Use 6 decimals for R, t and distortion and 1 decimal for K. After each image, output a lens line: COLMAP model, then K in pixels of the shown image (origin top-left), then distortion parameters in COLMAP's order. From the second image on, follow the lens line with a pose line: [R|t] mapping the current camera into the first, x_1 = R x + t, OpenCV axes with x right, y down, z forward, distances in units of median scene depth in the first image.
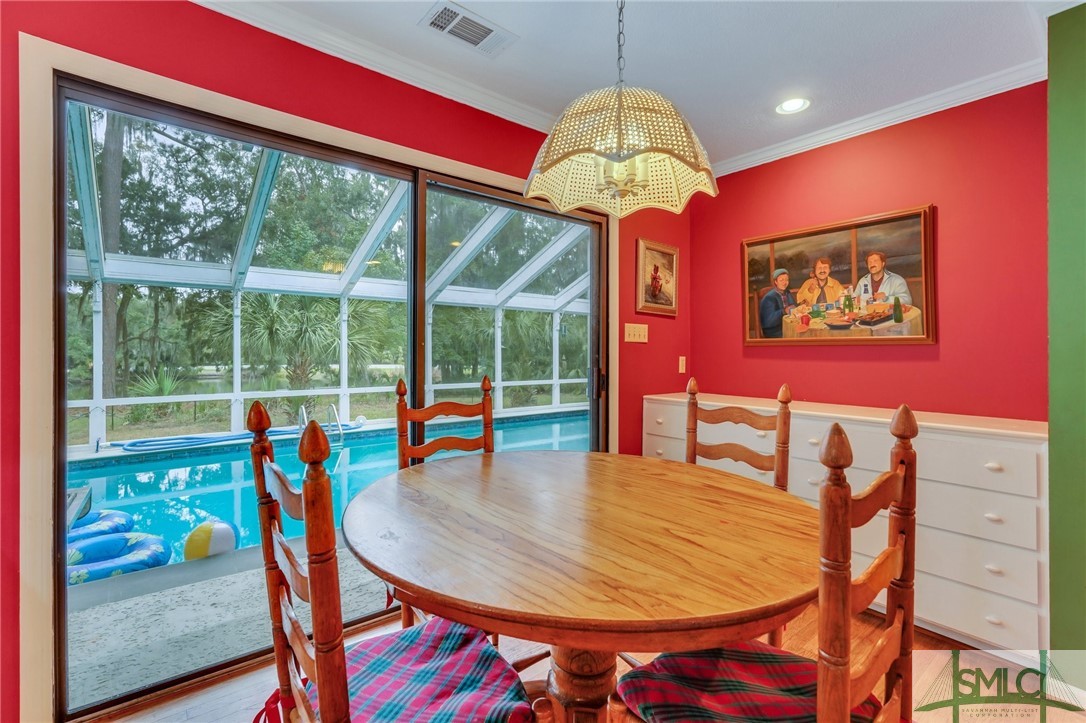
lens RADIAL K [[506.7, 0, 540.5], [0, 506.7, 360.6], [0, 0, 1]] dist [0.001902, 0.000737]
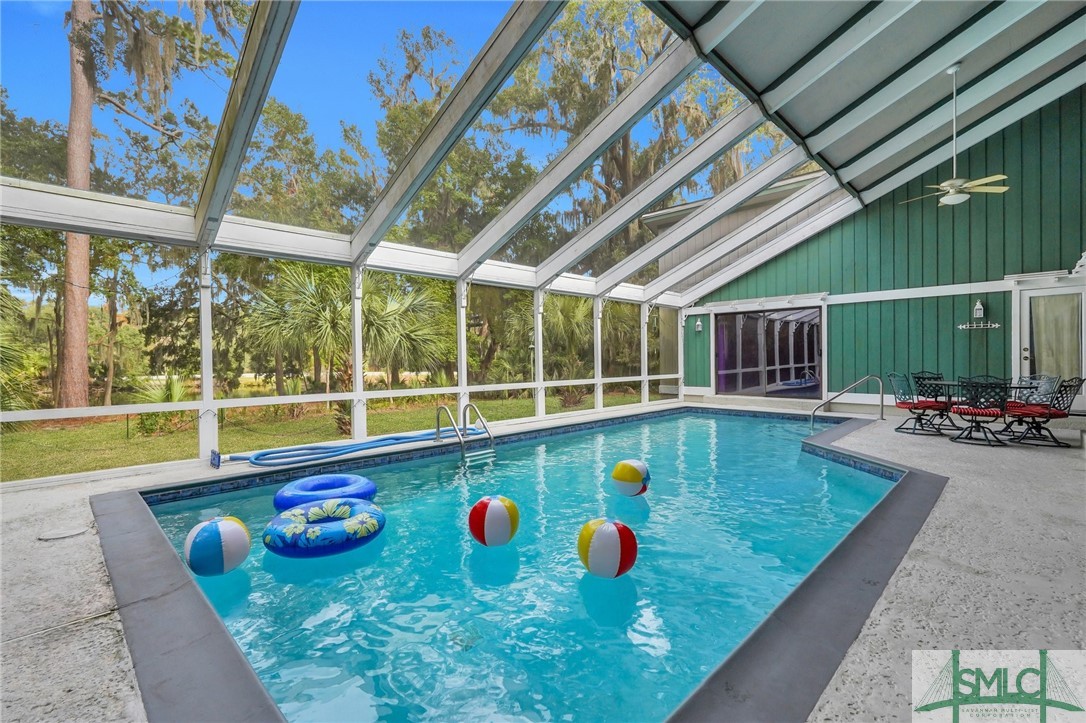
lens RADIAL K [[492.3, 0, 545.3], [0, 492.3, 358.0], [0, 0, 1]] dist [0.001748, 0.000449]
pose [[0.993826, -0.011774, 0.110323, -0.252886], [0.013747, 0.999759, -0.017136, 0.018110], [-0.110094, 0.018547, 0.993748, 0.113429]]
